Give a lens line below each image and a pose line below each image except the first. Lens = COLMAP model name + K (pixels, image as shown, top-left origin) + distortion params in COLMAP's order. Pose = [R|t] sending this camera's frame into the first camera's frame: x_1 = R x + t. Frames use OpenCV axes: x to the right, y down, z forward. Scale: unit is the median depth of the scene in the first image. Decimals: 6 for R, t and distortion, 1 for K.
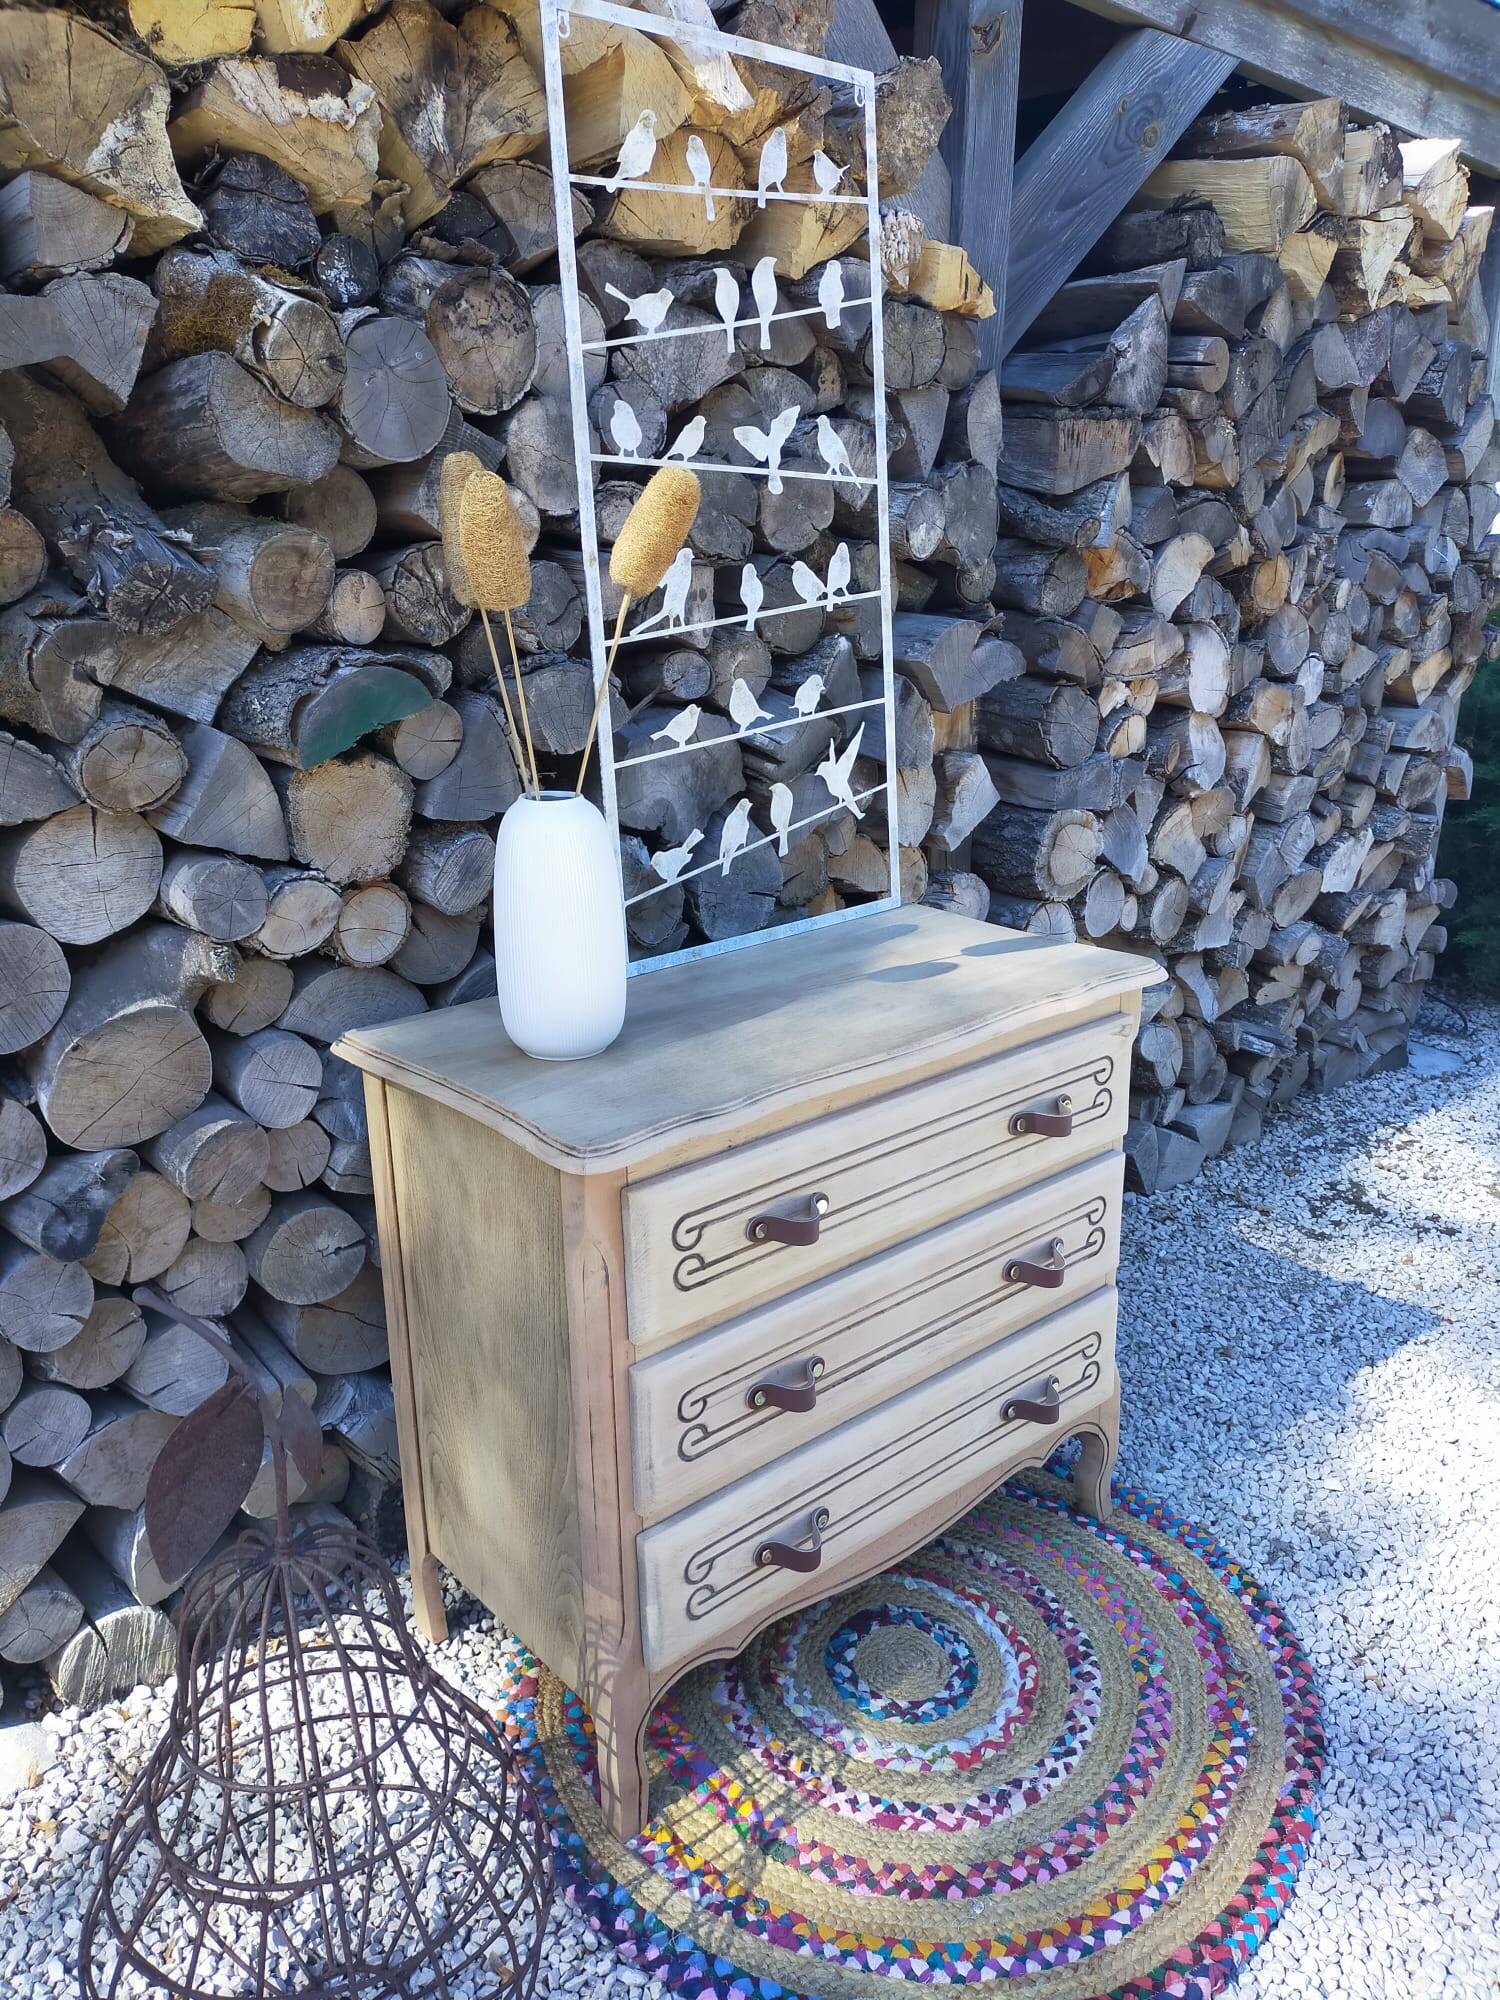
lens RADIAL K [[1523.3, 0, 754.6], [0, 1523.3, 988.6], [0, 0, 1]] dist [0.013199, -0.024641]
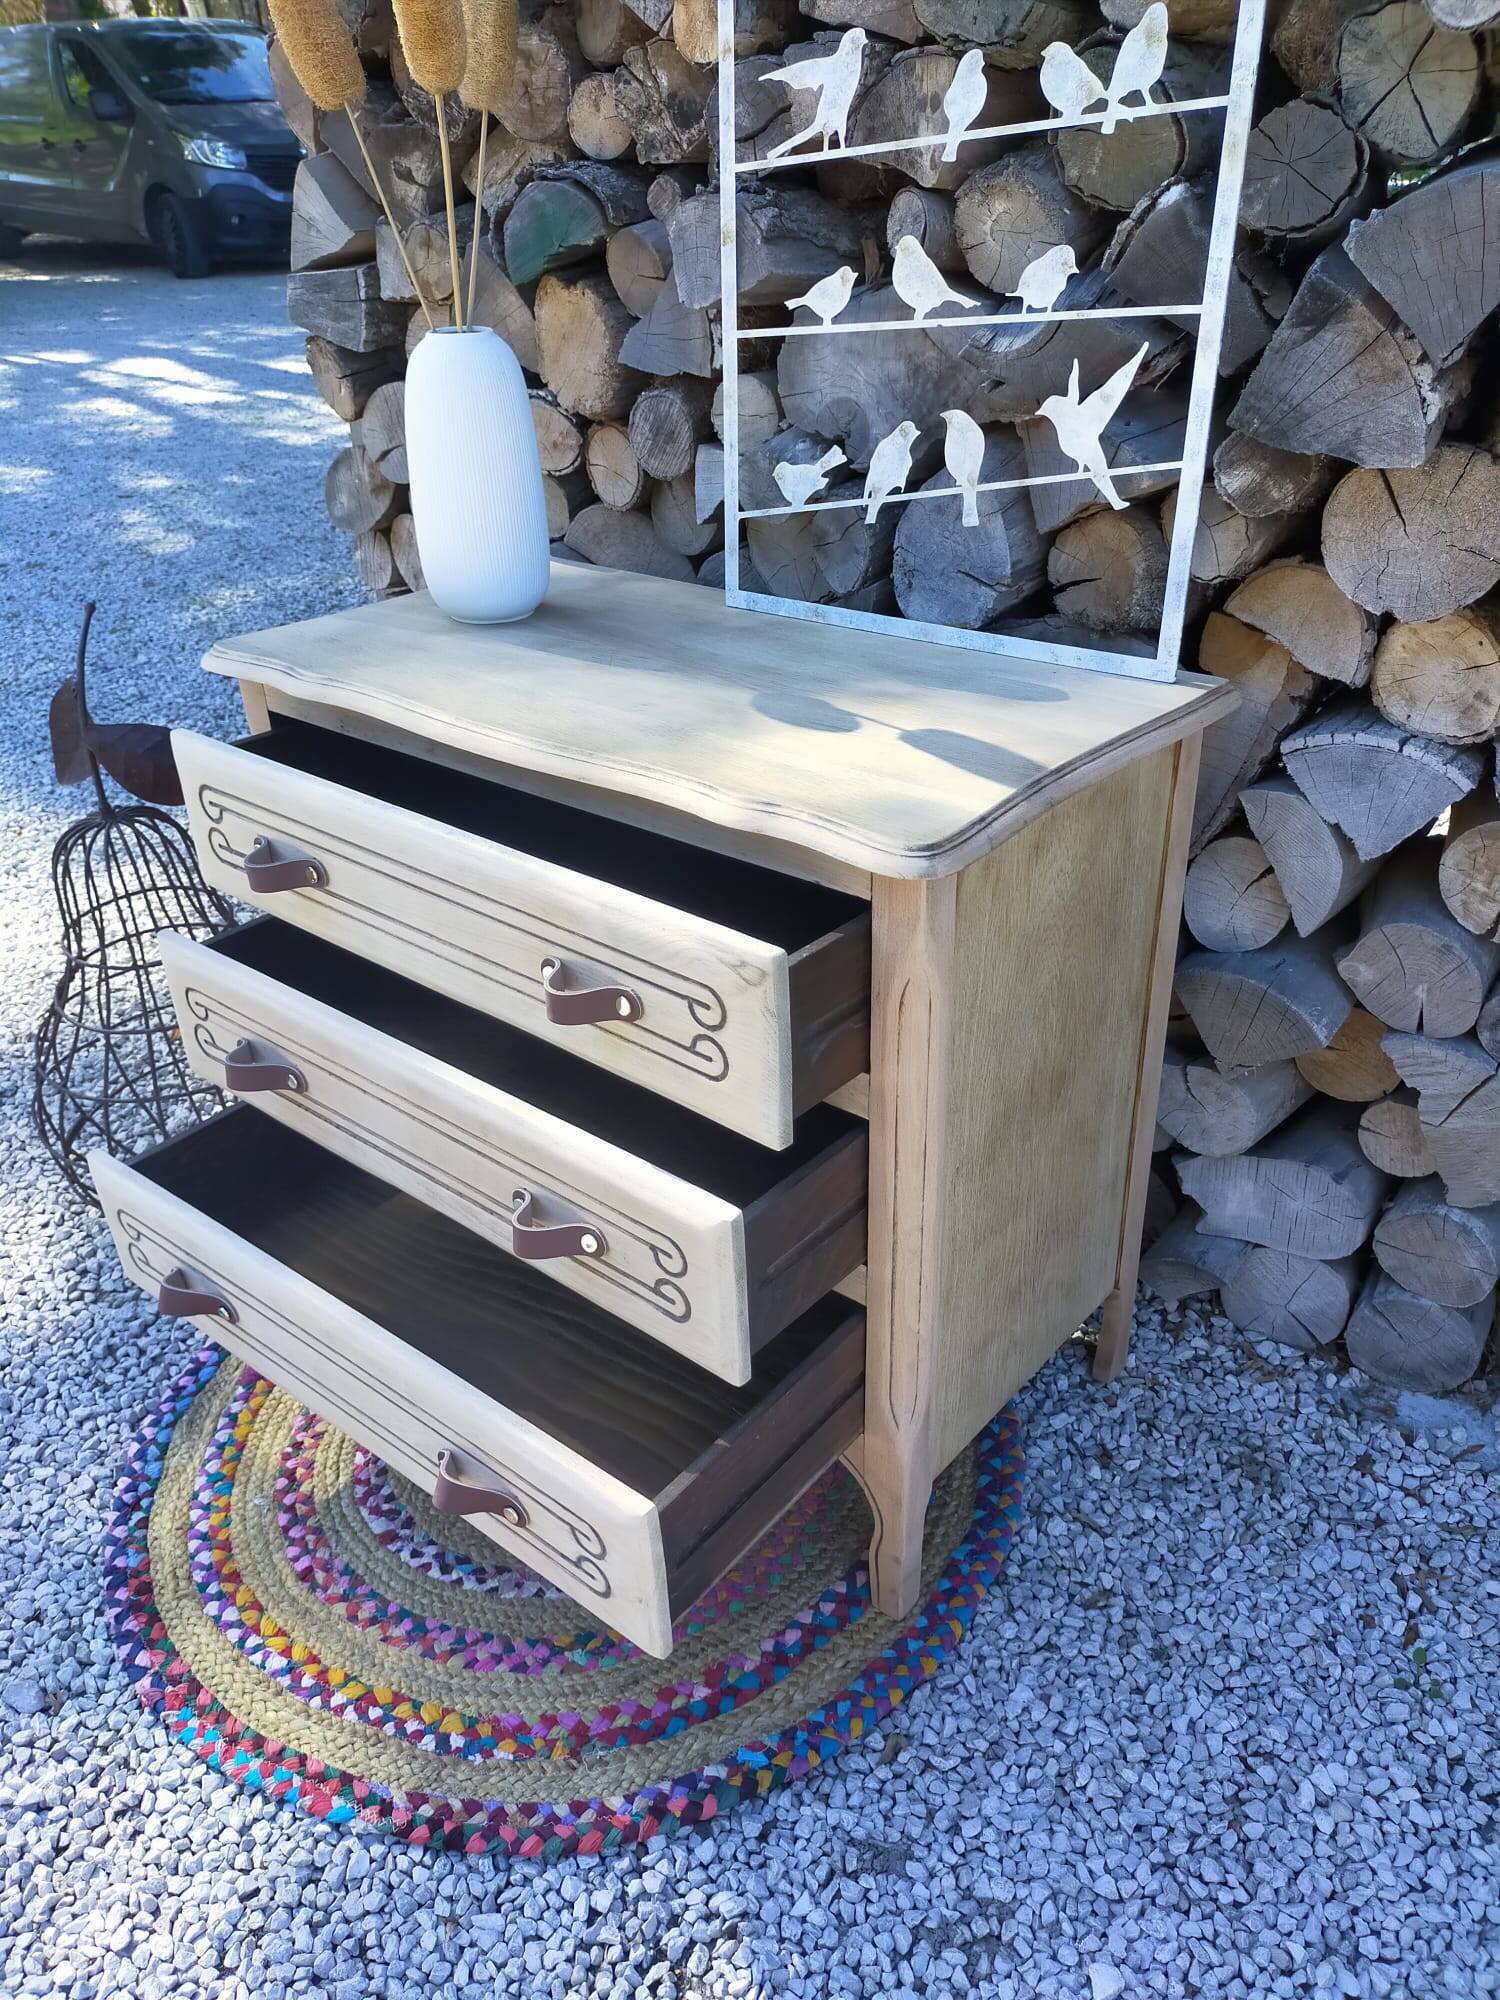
lens RADIAL K [[1523.3, 0, 750.6], [0, 1523.3, 1015.4], [0, 0, 1]] dist [0.013199, -0.024641]
pose [[0.156693, 0.497320, -0.853299, 0.822203], [-0.265755, 0.853337, 0.448541, -0.211715], [0.951221, 0.156486, 0.265878, 0.879255]]
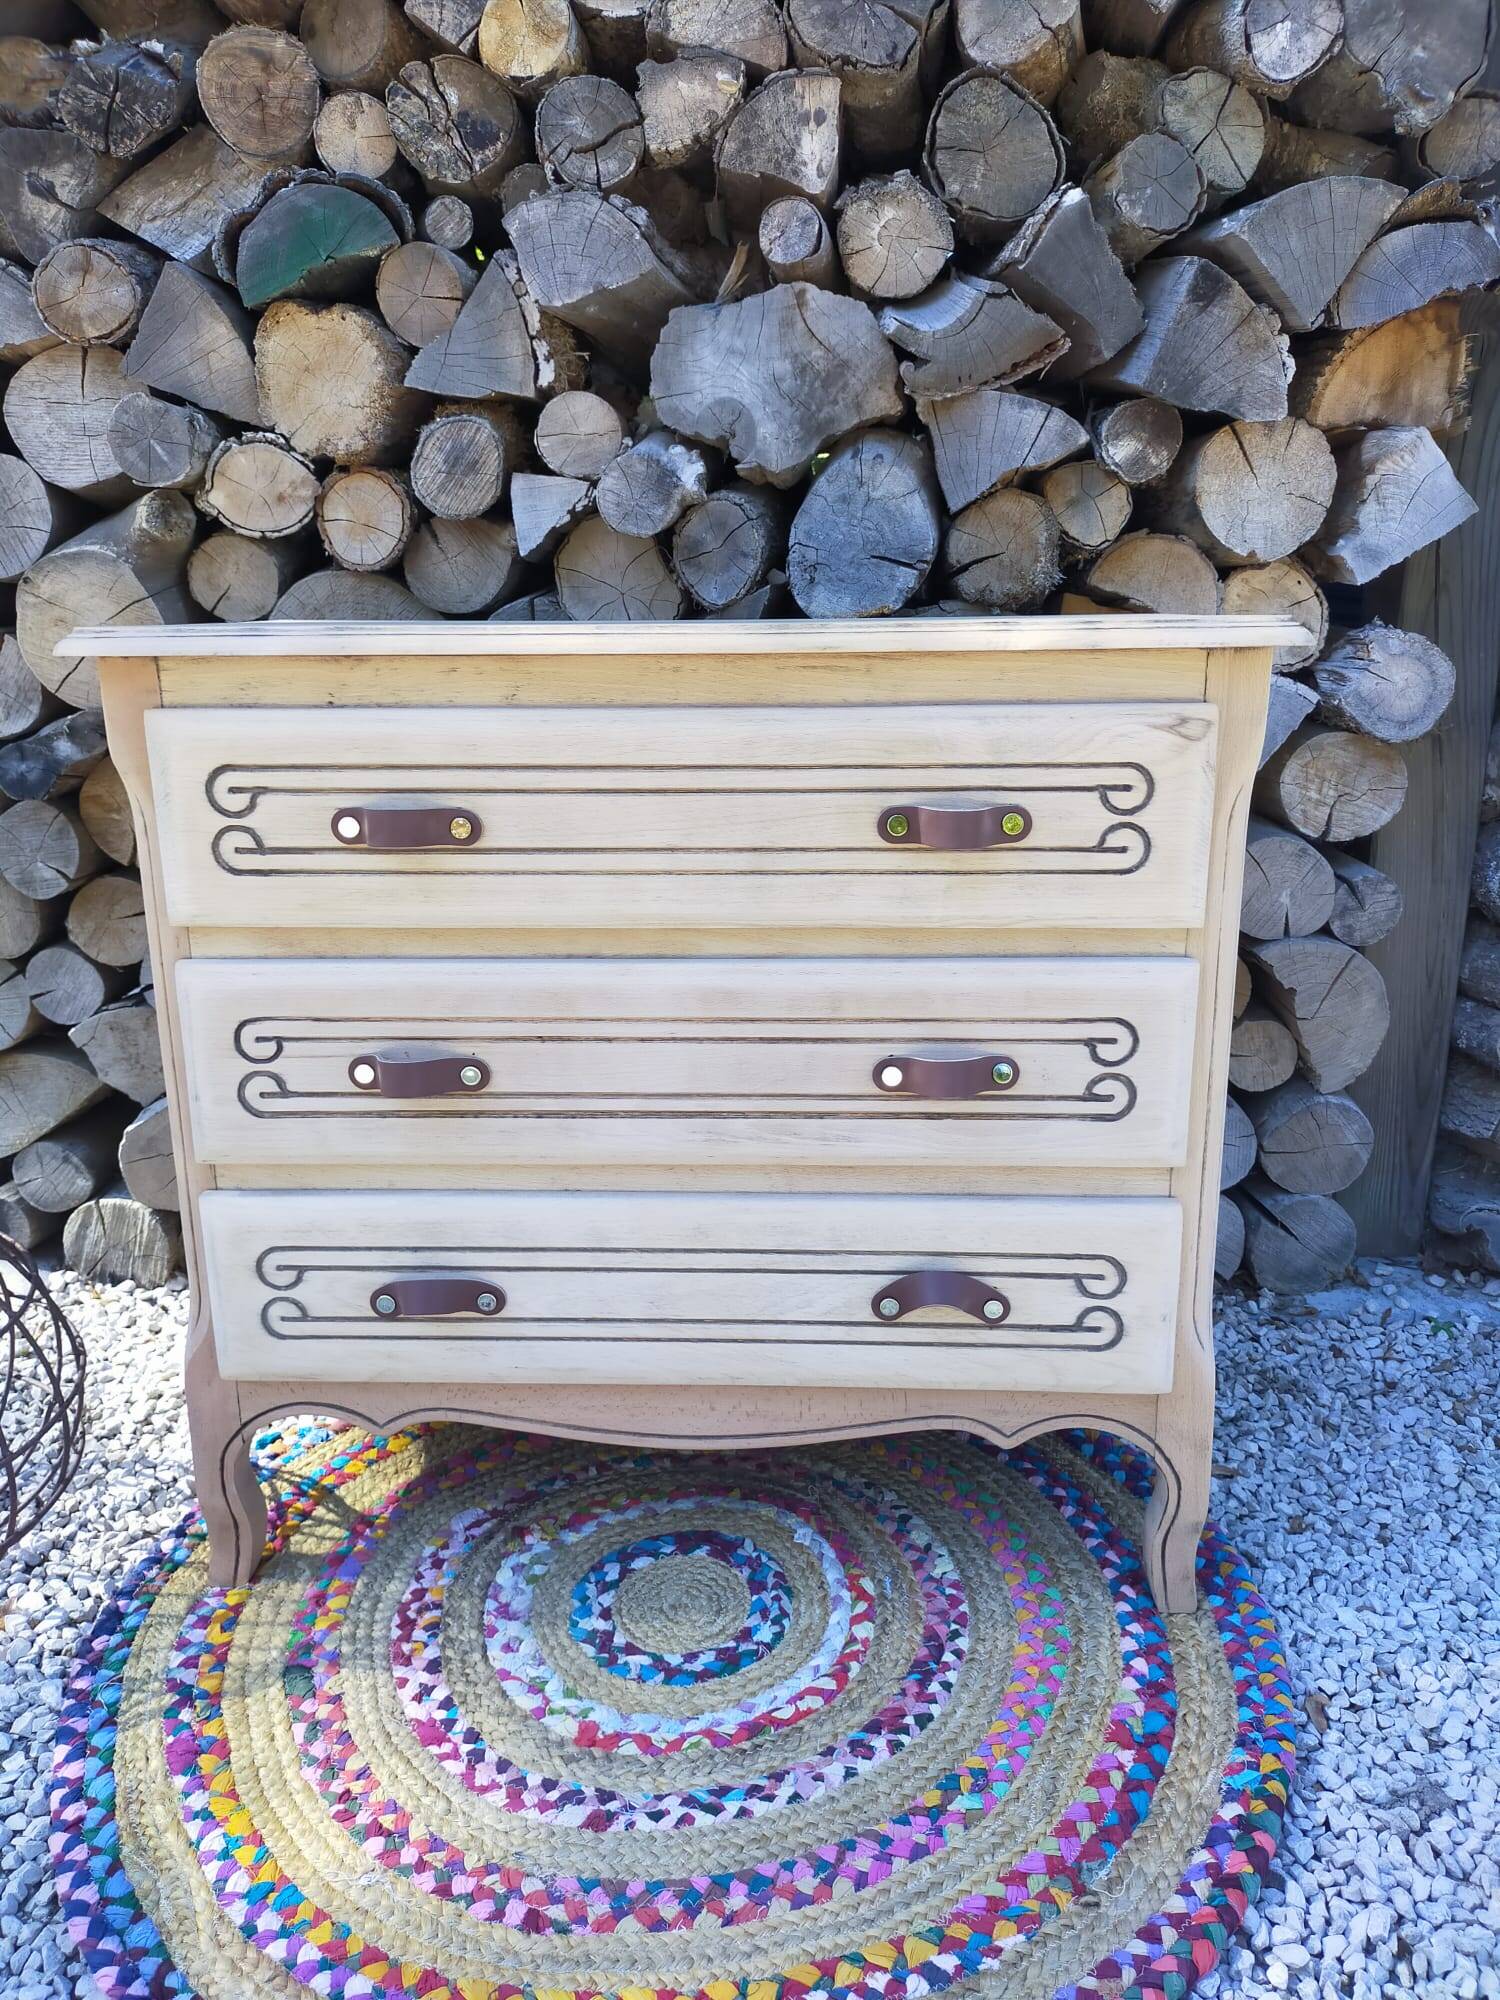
lens RADIAL K [[1523.3, 0, 751.4], [0, 1523.3, 1012.6], [0, 0, 1]] dist [0.013199, -0.024641]
pose [[0.725885, 0.190788, -0.660826, 0.563927], [-0.207210, 0.976783, 0.054398, 0.145710], [0.655862, 0.097443, 0.748565, 0.511661]]
